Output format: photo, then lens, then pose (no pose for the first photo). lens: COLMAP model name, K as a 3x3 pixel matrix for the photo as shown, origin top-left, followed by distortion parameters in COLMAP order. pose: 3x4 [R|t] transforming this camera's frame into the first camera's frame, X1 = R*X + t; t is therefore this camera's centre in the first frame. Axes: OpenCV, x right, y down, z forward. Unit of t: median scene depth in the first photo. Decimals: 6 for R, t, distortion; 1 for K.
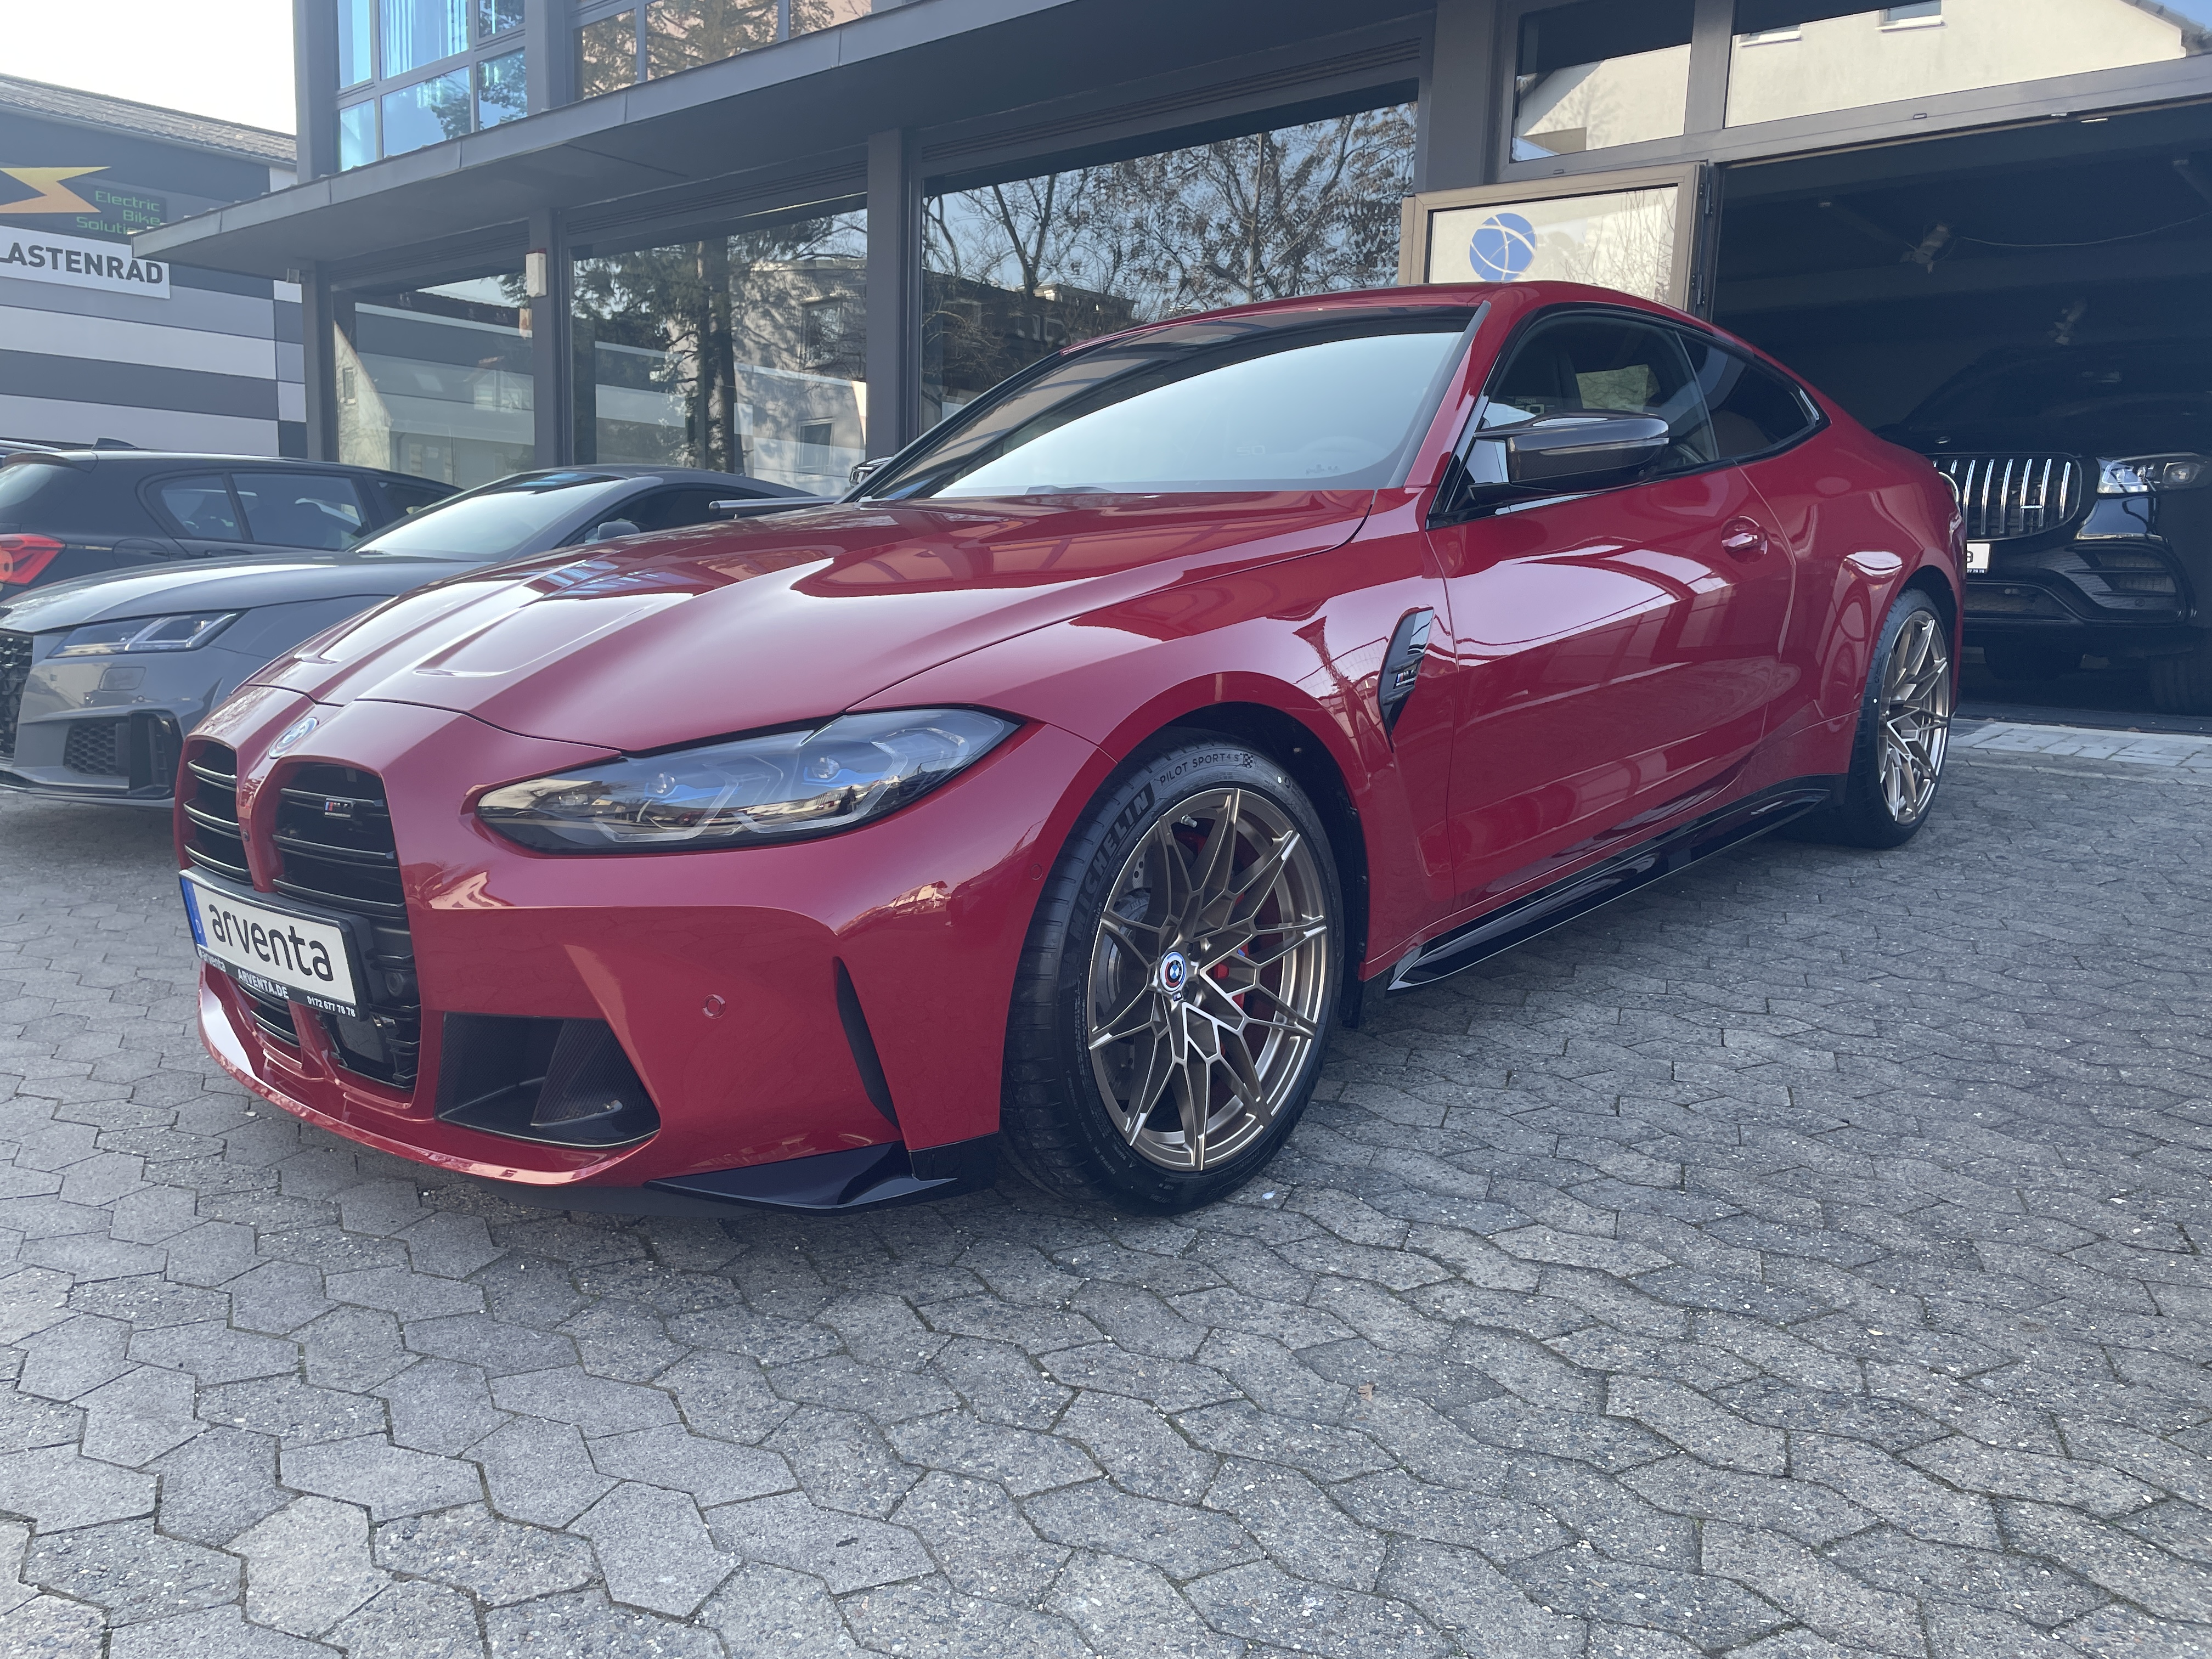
lens RADIAL K [[1658.0, 0, 1104.2], [0, 1658.0, 833.4], [0, 0, 1]] dist [0.087108, -0.108620]
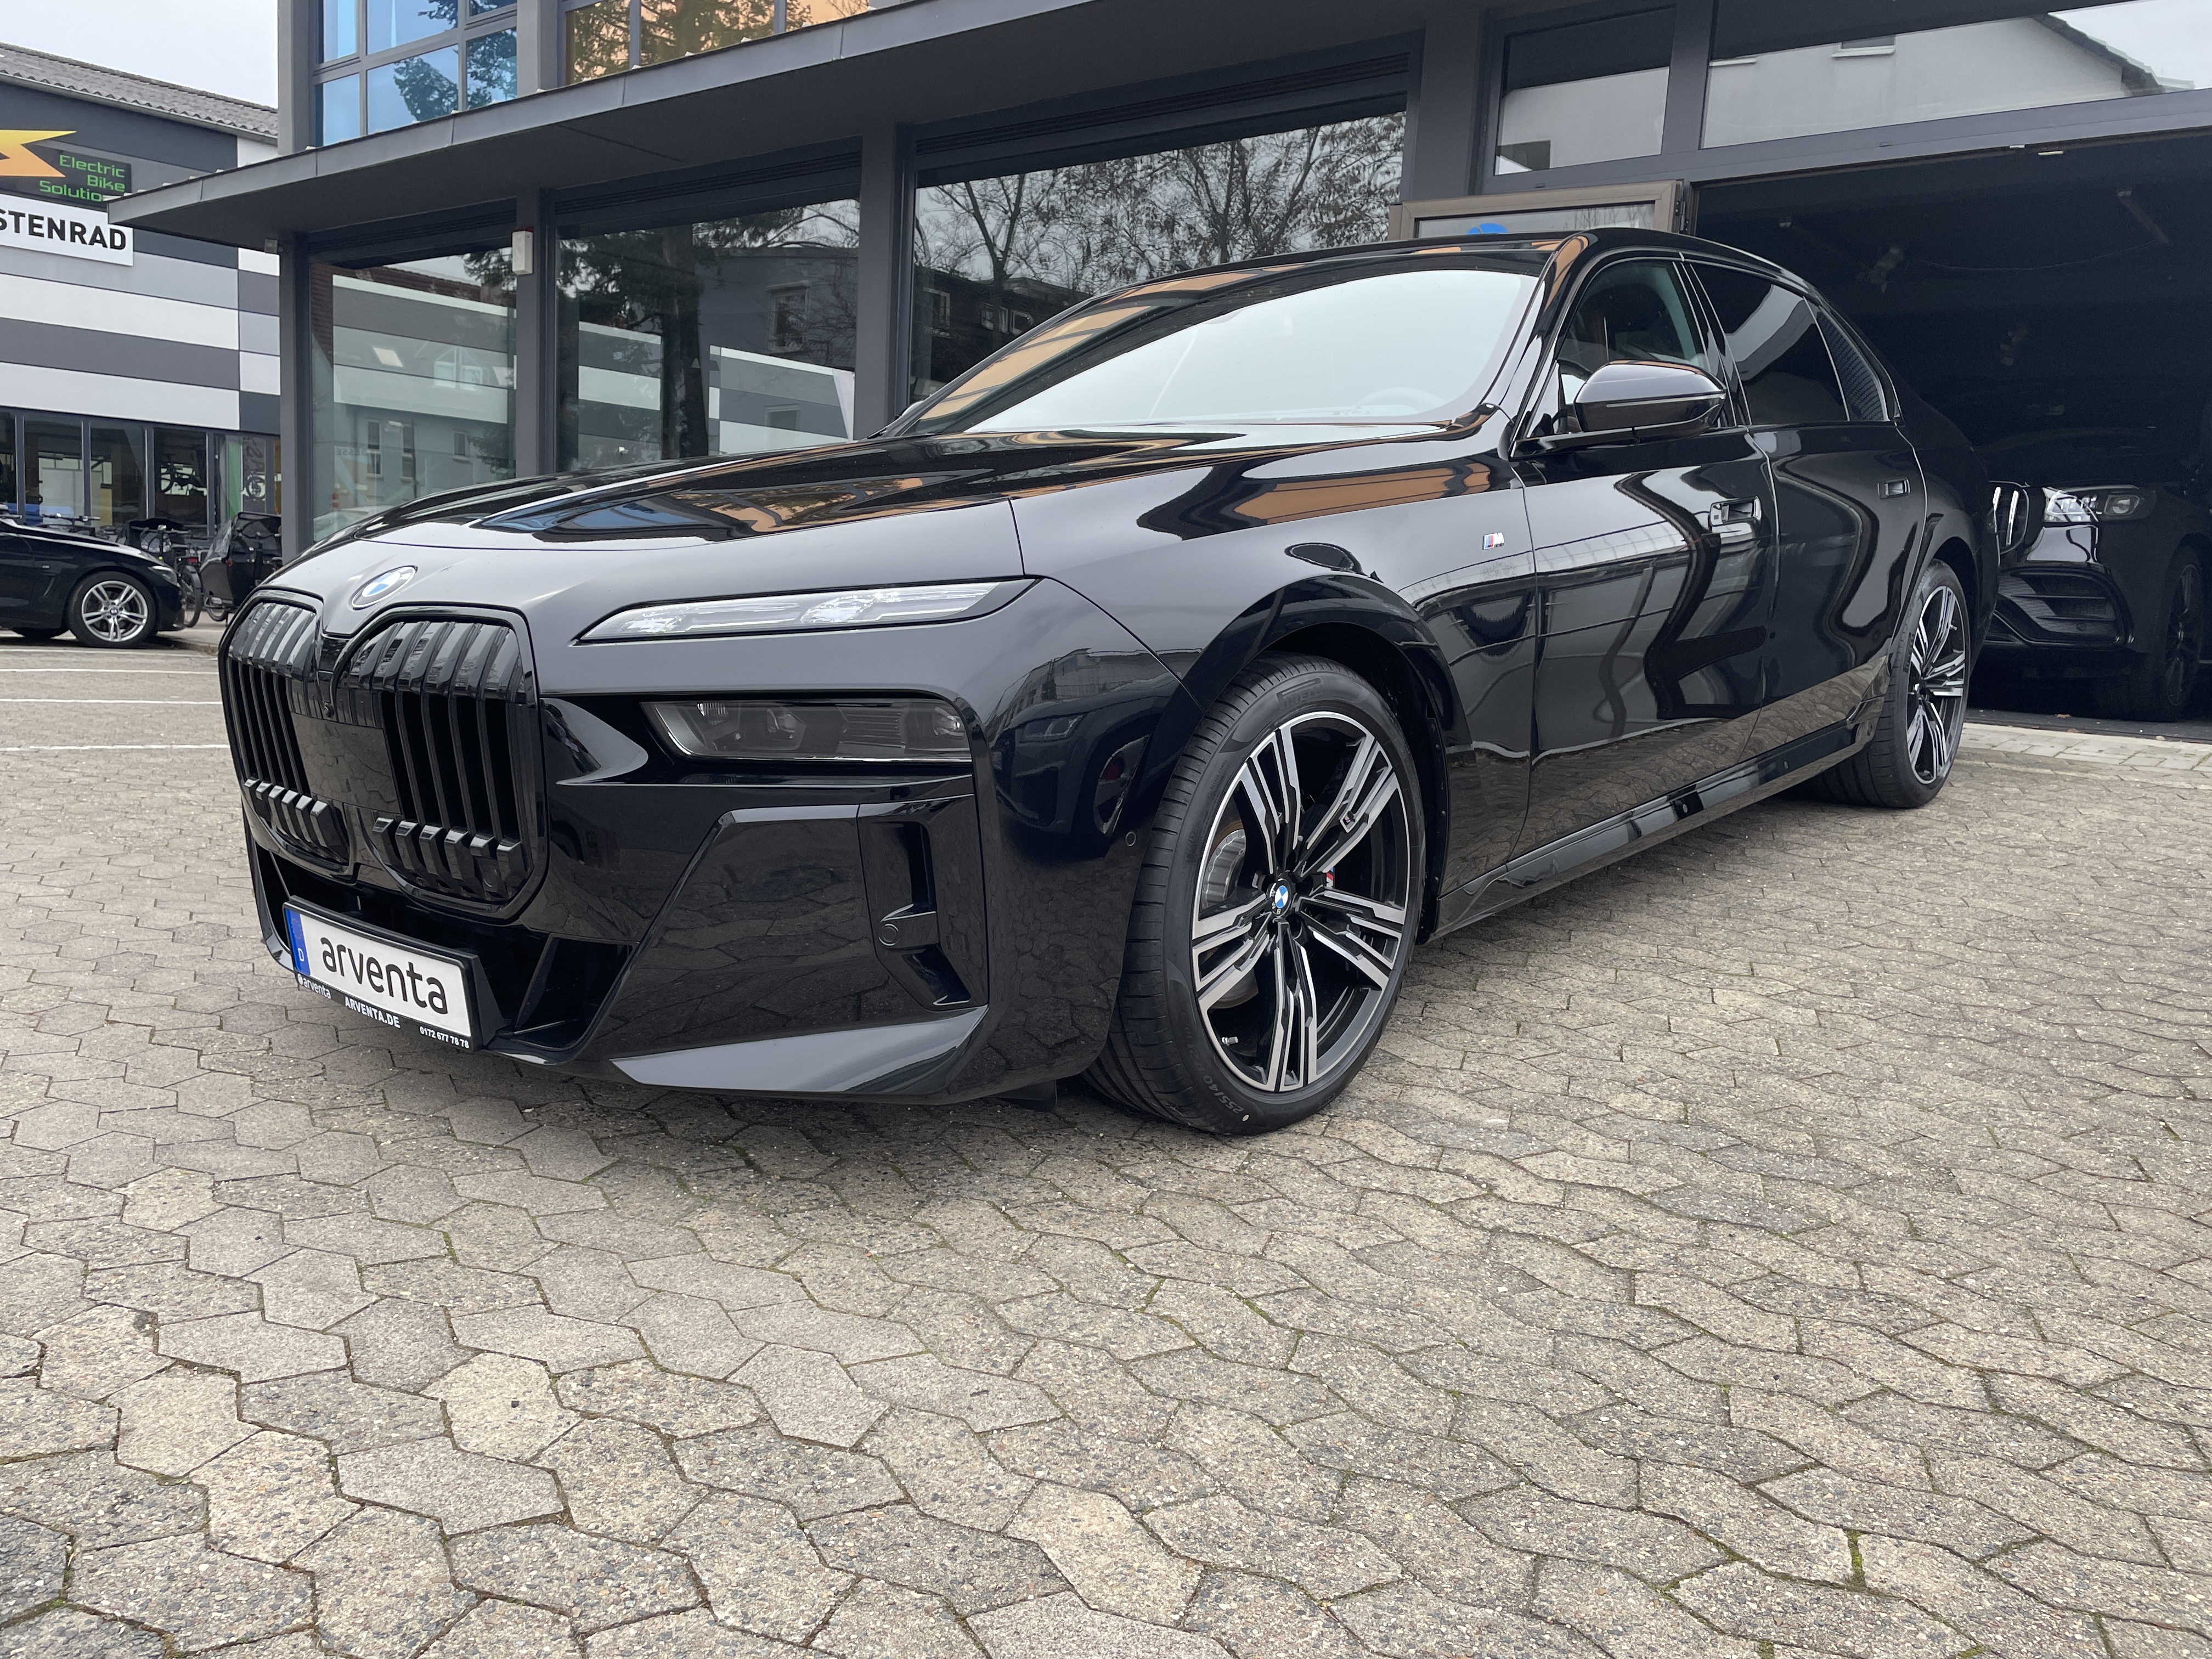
lens RADIAL K [[1657.5, 0, 1117.4], [0, 1657.5, 806.8], [0, 0, 1]] dist [0.089638, -0.111345]
pose [[0.999190, 0.018904, 0.035535, -0.074596], [-0.018474, 0.999753, -0.012393, 0.029123], [-0.035761, 0.011726, 0.999292, -0.087274]]
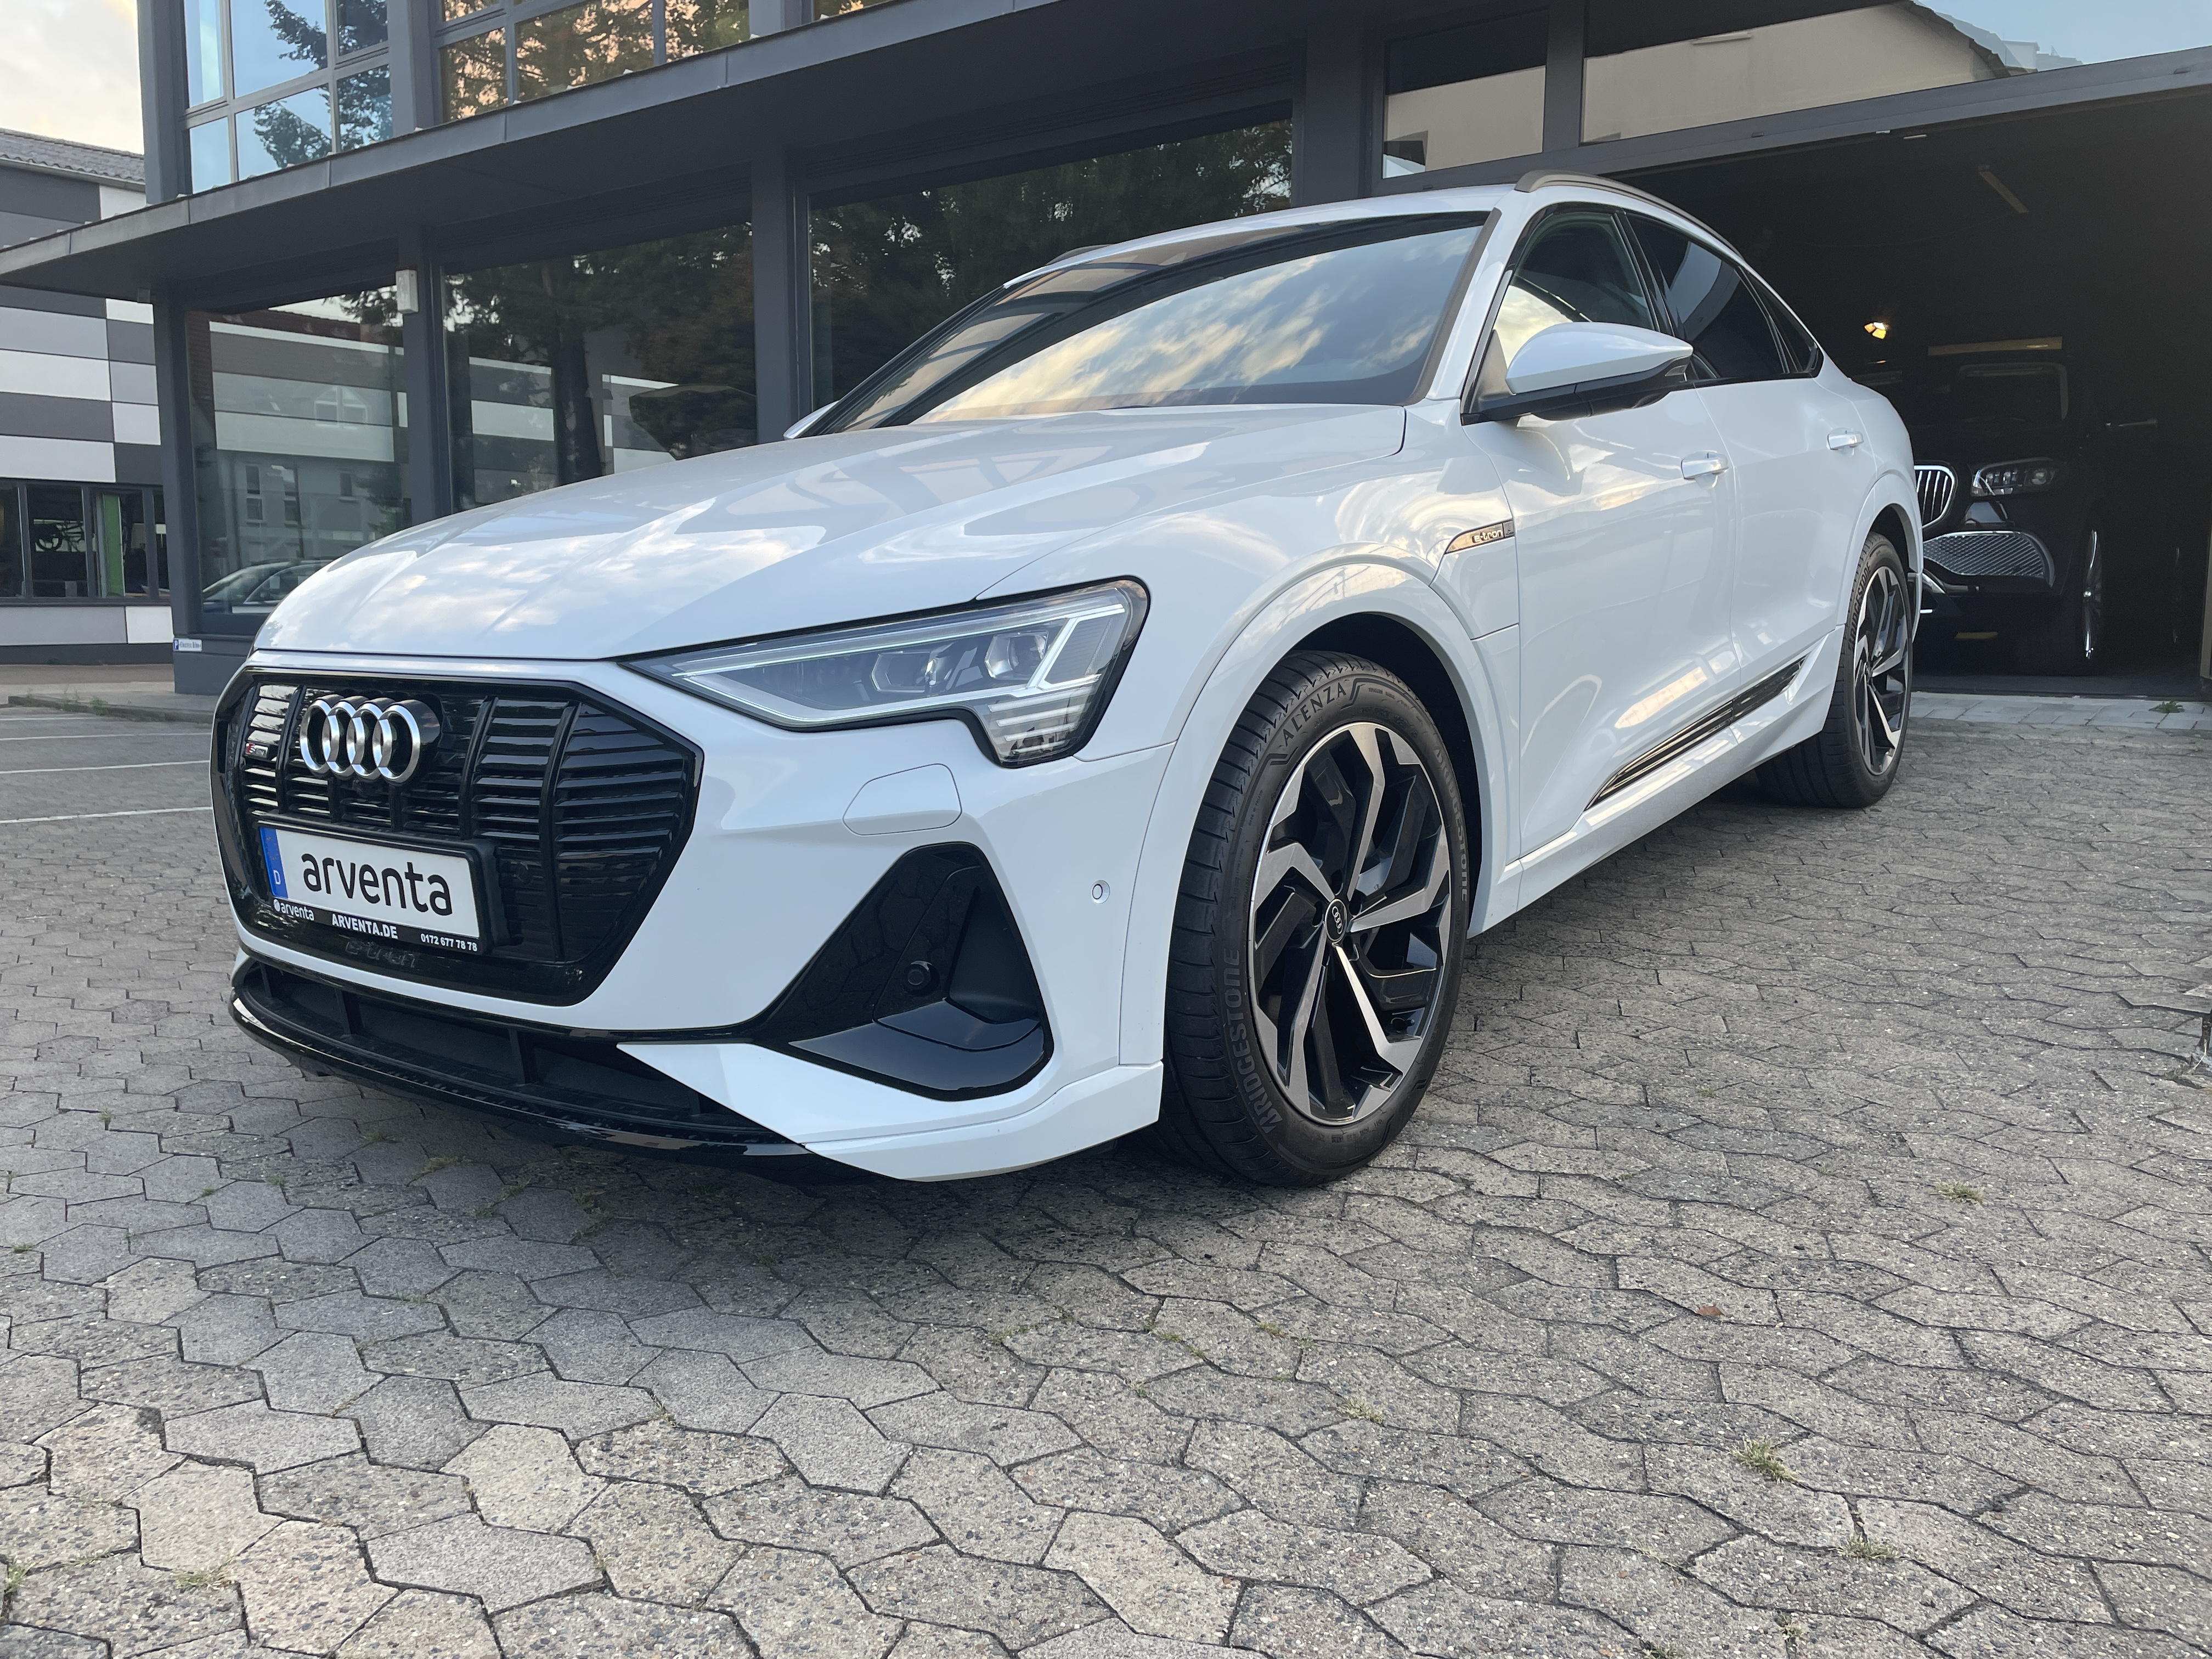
lens RADIAL K [[1659.7, 0, 1119.3], [0, 1659.7, 791.0], [0, 0, 1]] dist [0.086880, -0.107046]
pose [[0.995557, -0.038874, 0.085760, -0.105199], [0.041057, 0.998873, -0.023834, 0.014932], [-0.084737, 0.027249, 0.996031, -0.104593]]
